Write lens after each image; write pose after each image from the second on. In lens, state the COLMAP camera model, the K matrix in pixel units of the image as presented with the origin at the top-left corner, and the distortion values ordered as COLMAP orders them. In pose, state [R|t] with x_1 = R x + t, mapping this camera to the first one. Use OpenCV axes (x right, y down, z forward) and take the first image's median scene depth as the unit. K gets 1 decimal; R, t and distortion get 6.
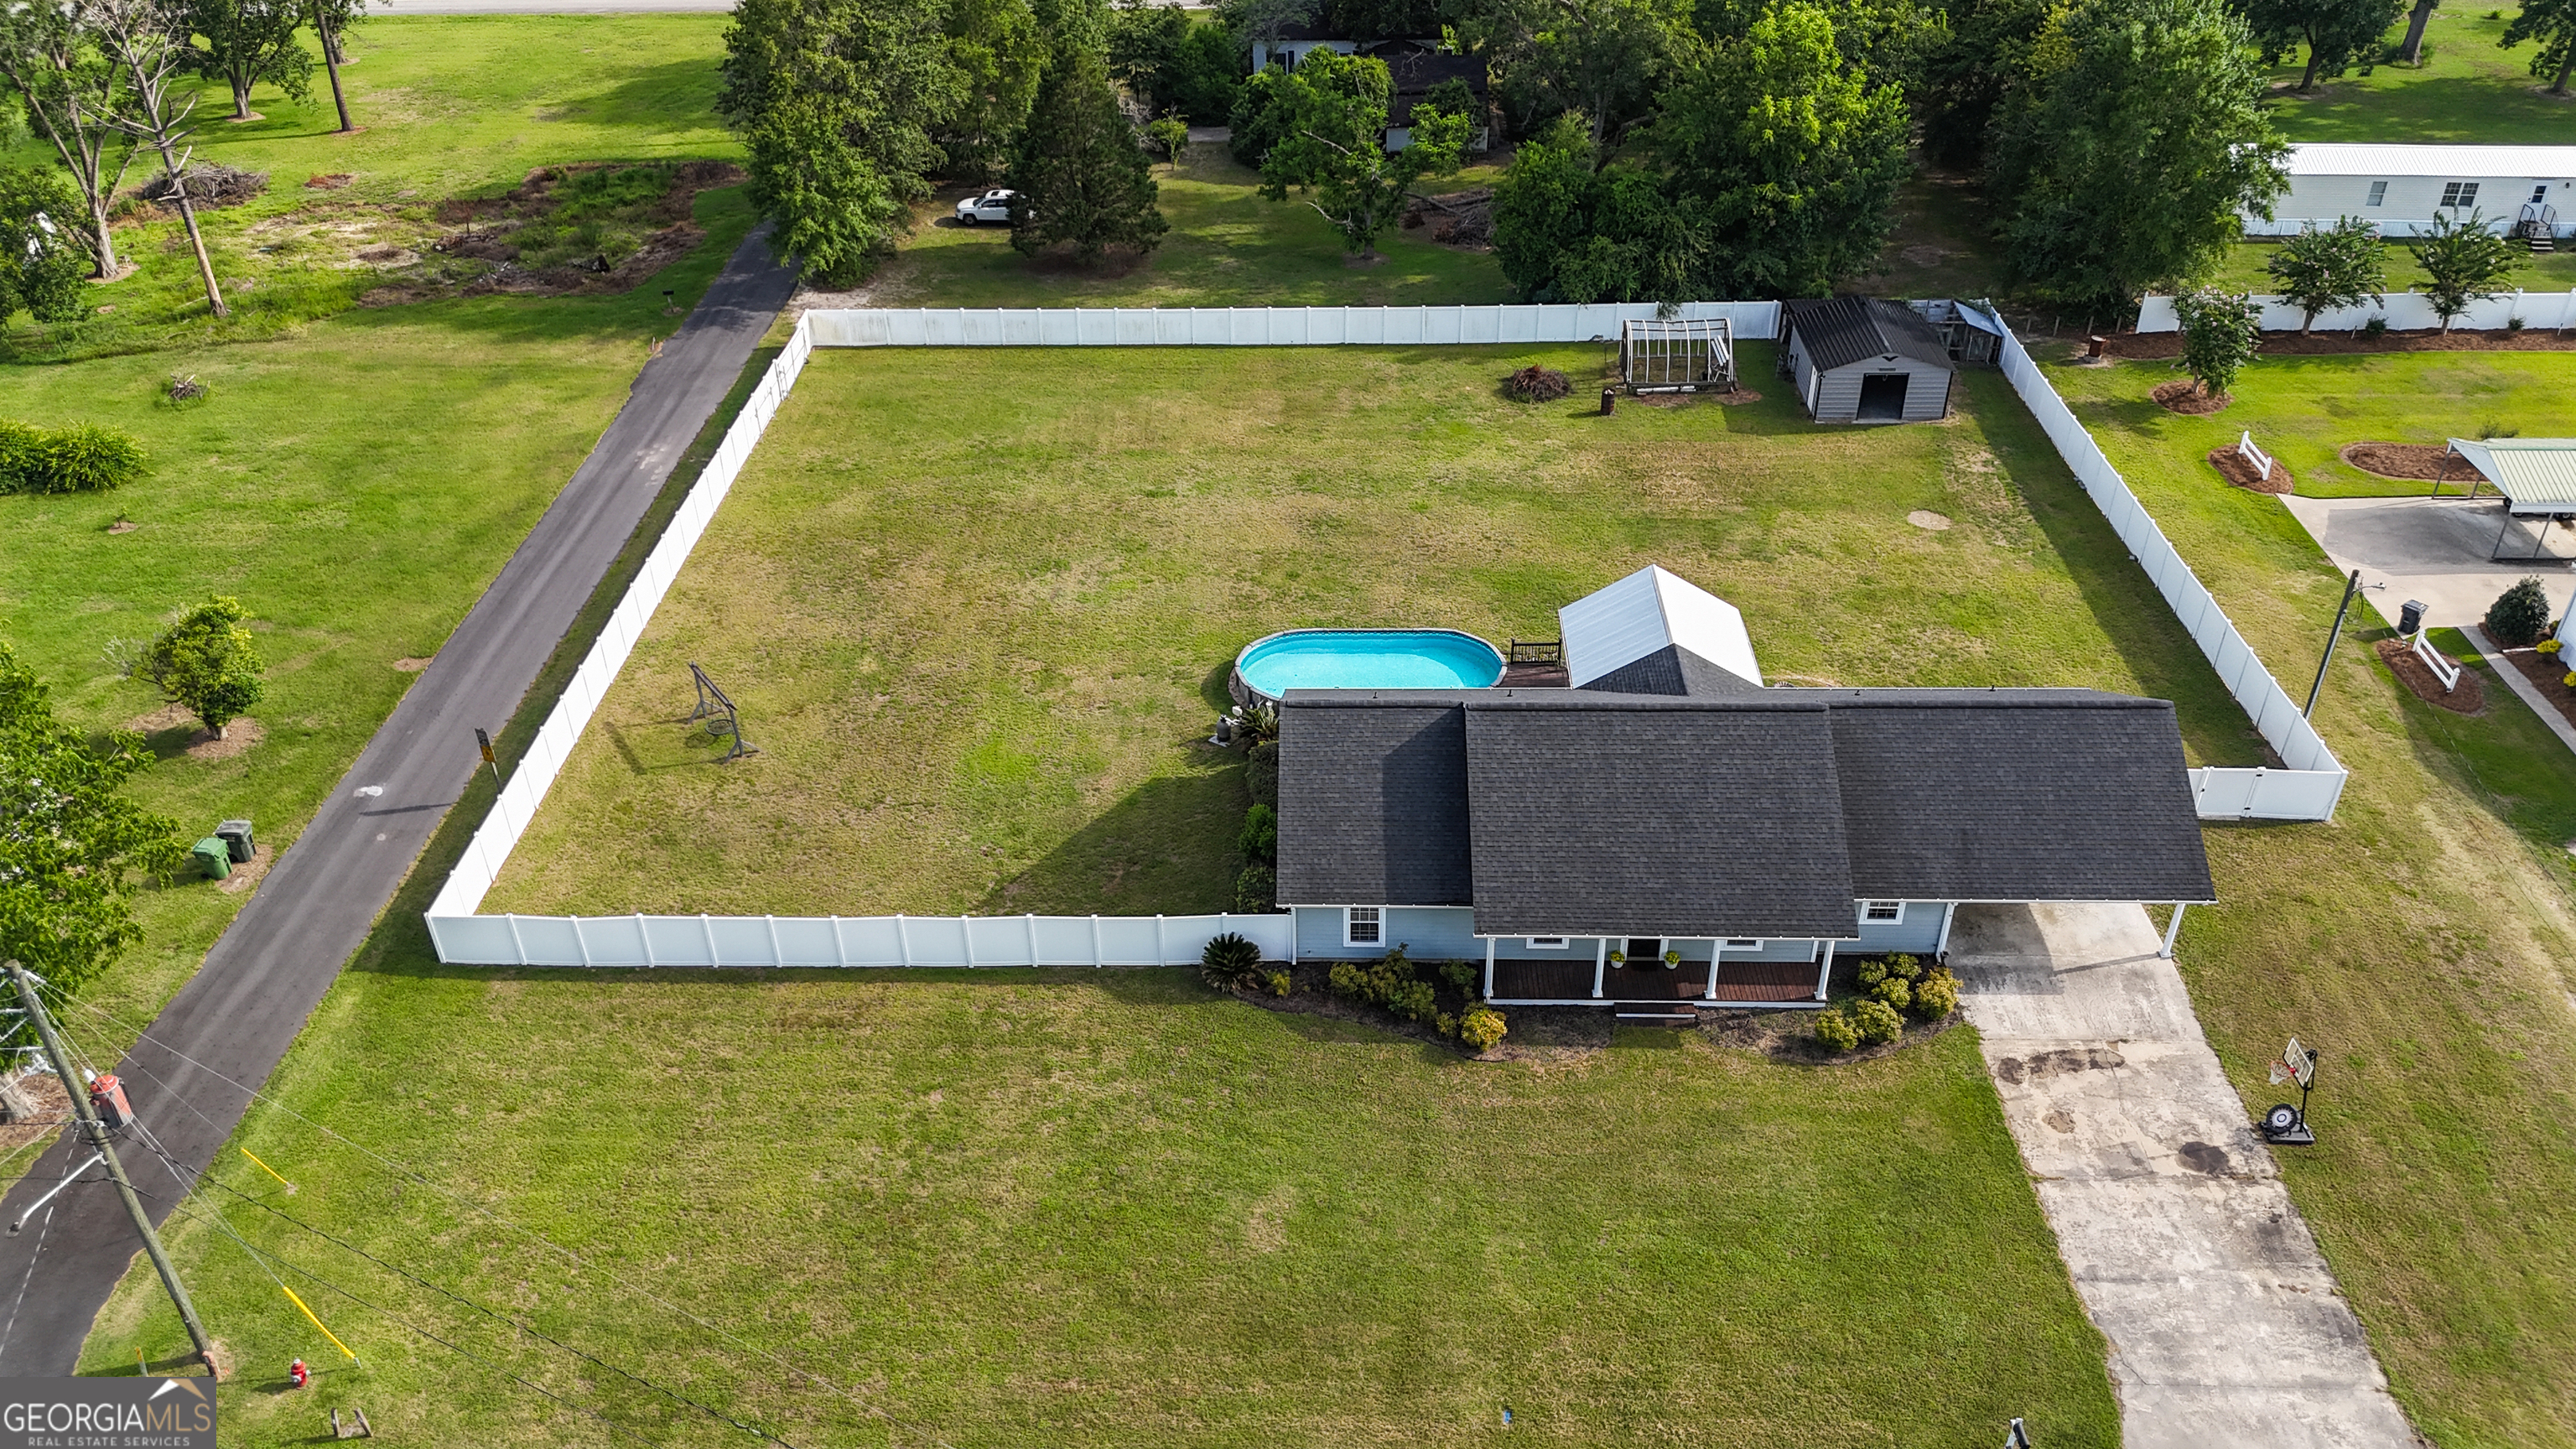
lens RADIAL K [[1893.9, 0, 1288.0], [0, 1893.9, 724.5], [0, 0, 1]] dist [0.070505, -0.002127]
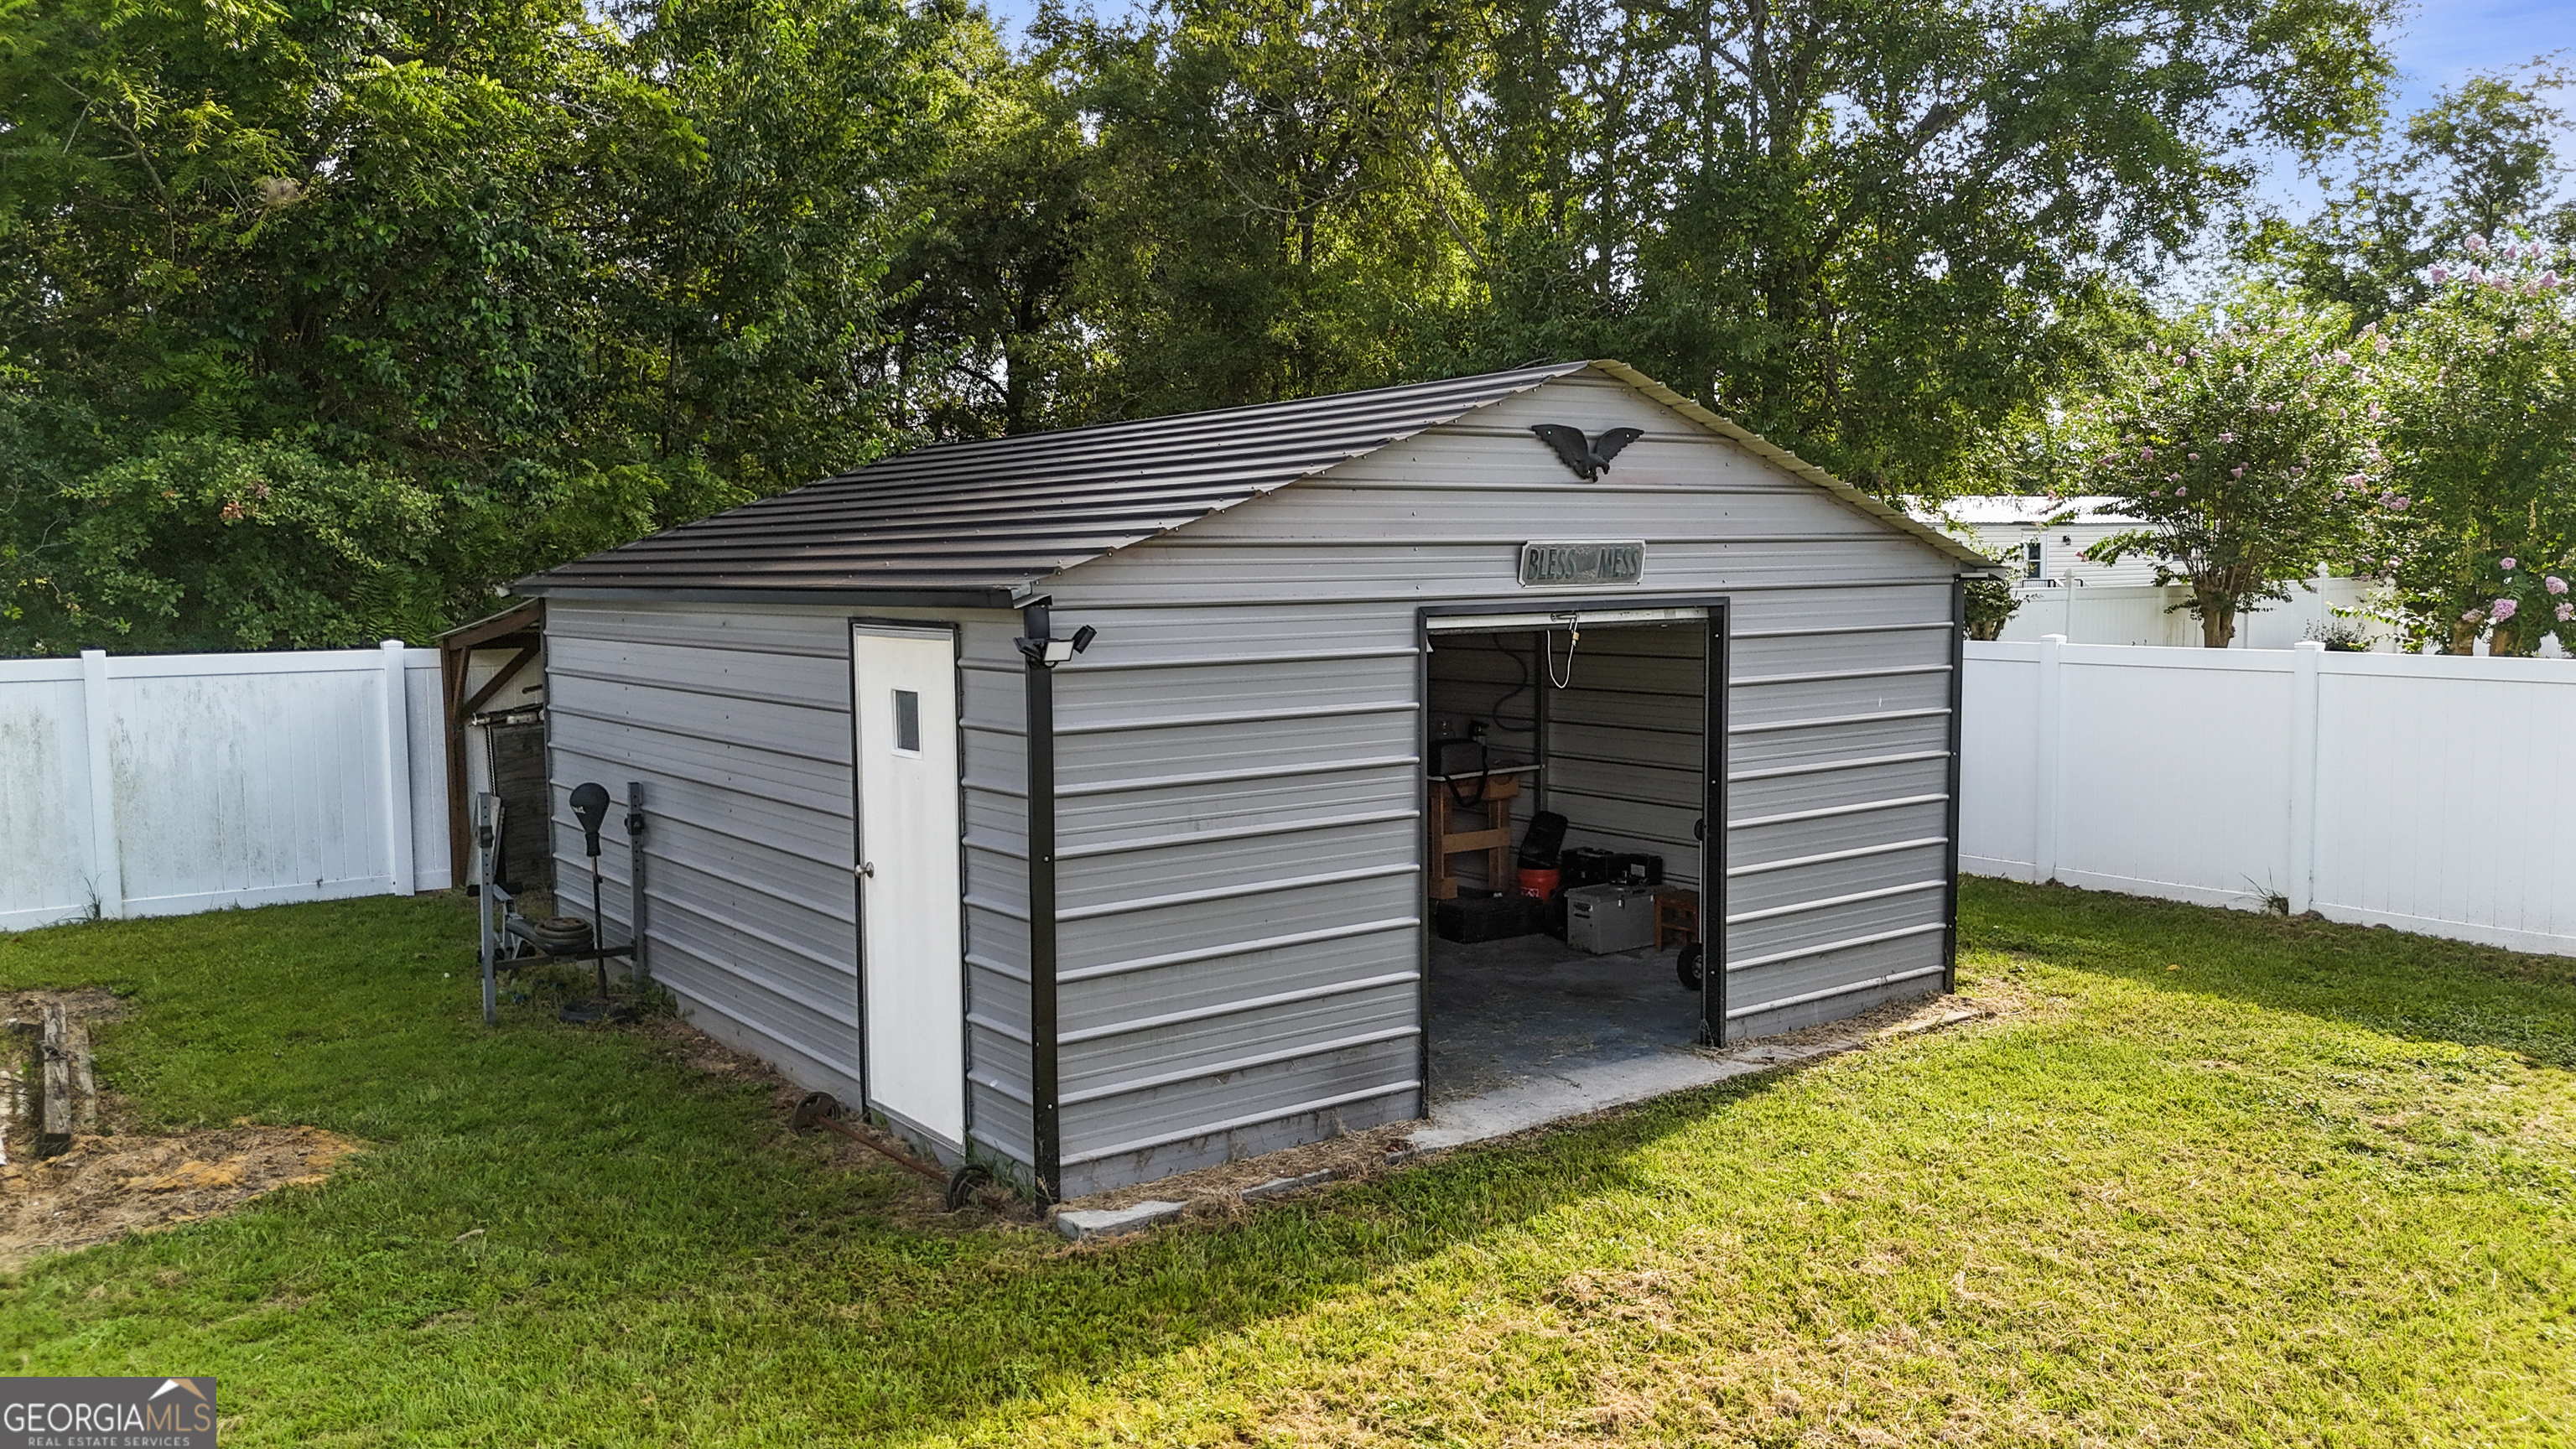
lens RADIAL K [[1893.9, 0, 1288.0], [0, 1893.9, 724.5], [0, 0, 1]] dist [0.070505, -0.002127]
pose [[0.789215, -0.046153, 0.612380, 0.234968], [0.342457, 0.860810, -0.376470, -0.143415], [-0.509768, 0.506830, 0.695170, 0.929419]]
